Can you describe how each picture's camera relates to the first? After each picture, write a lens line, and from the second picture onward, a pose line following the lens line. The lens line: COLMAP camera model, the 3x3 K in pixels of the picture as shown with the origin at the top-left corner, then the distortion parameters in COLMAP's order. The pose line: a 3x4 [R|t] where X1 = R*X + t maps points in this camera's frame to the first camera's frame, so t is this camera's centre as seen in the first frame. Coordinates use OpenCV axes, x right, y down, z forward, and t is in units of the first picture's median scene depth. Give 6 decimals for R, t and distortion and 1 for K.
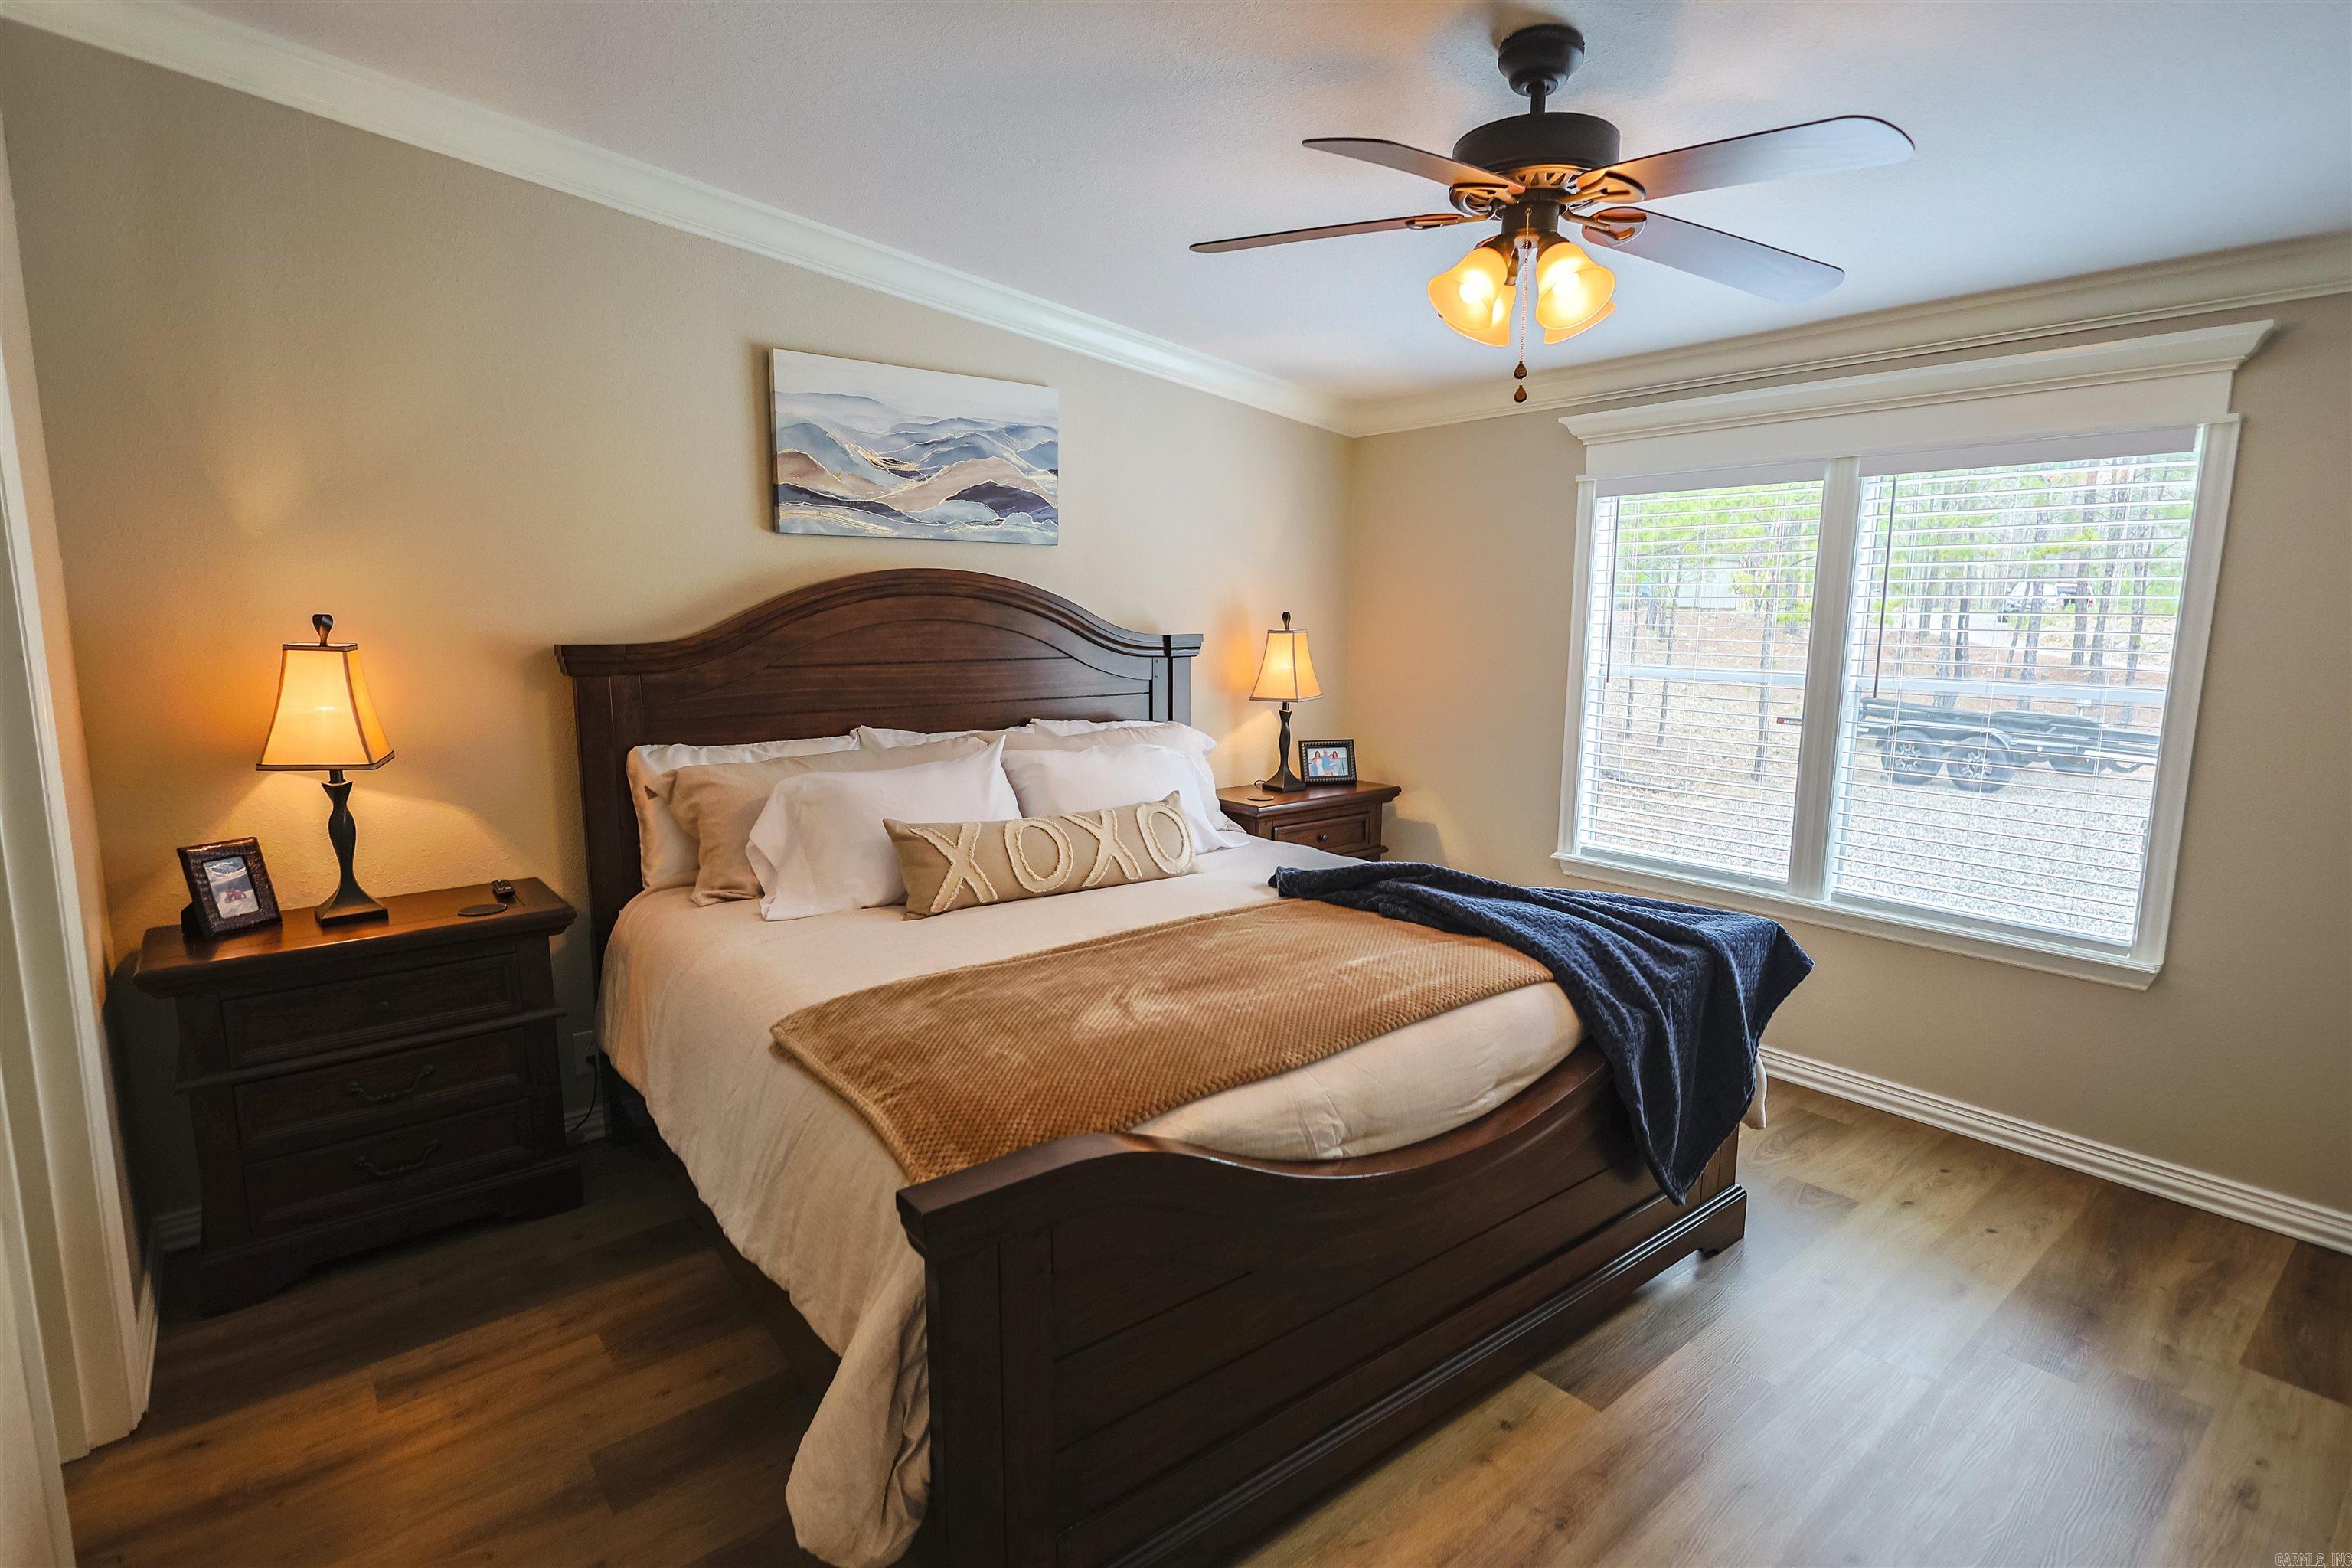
lens RADIAL K [[1151.7, 0, 1176.0], [0, 1151.7, 784.0], [0, 0, 1]] dist [-0.000709, 0.000457]
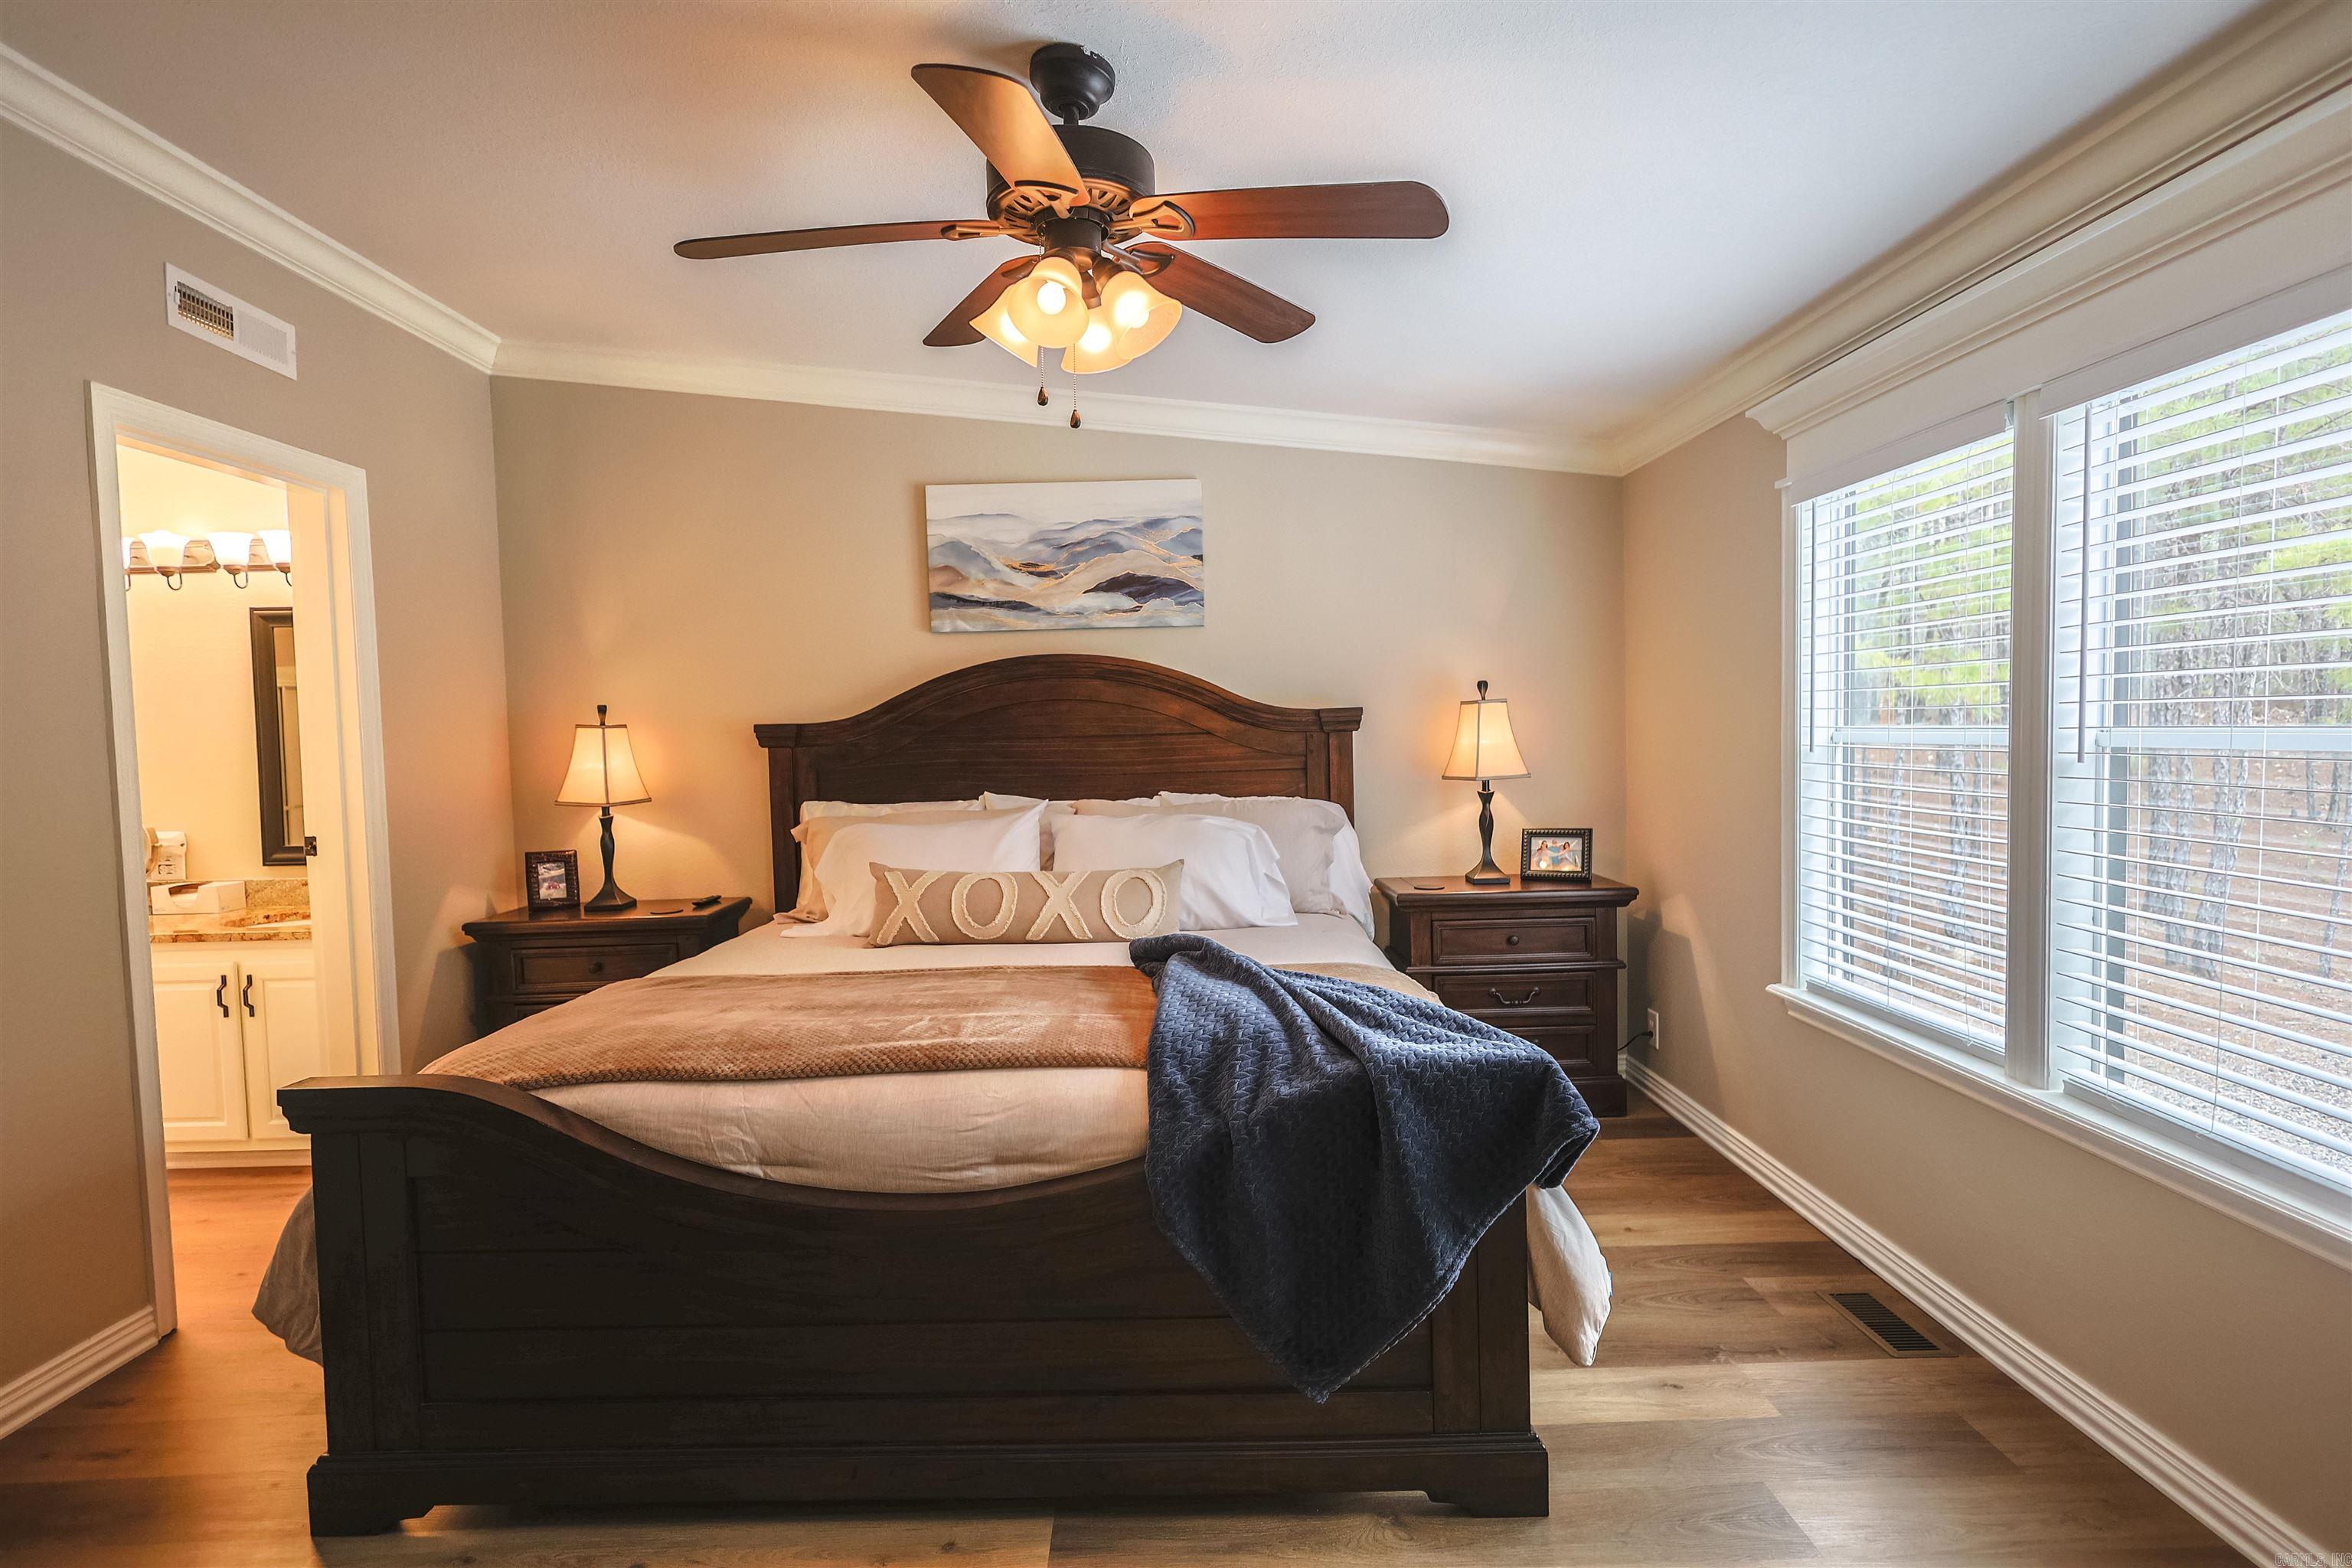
lens RADIAL K [[1143.4, 0, 1180.4], [0, 1143.4, 783.4], [0, 0, 1]] dist [-0.000867, 0.000553]
pose [[0.786942, 0.005128, -0.617005, 0.582113], [-0.066021, 0.994925, -0.075935, 0.015305], [0.613485, 0.100492, 0.783287, 0.217492]]
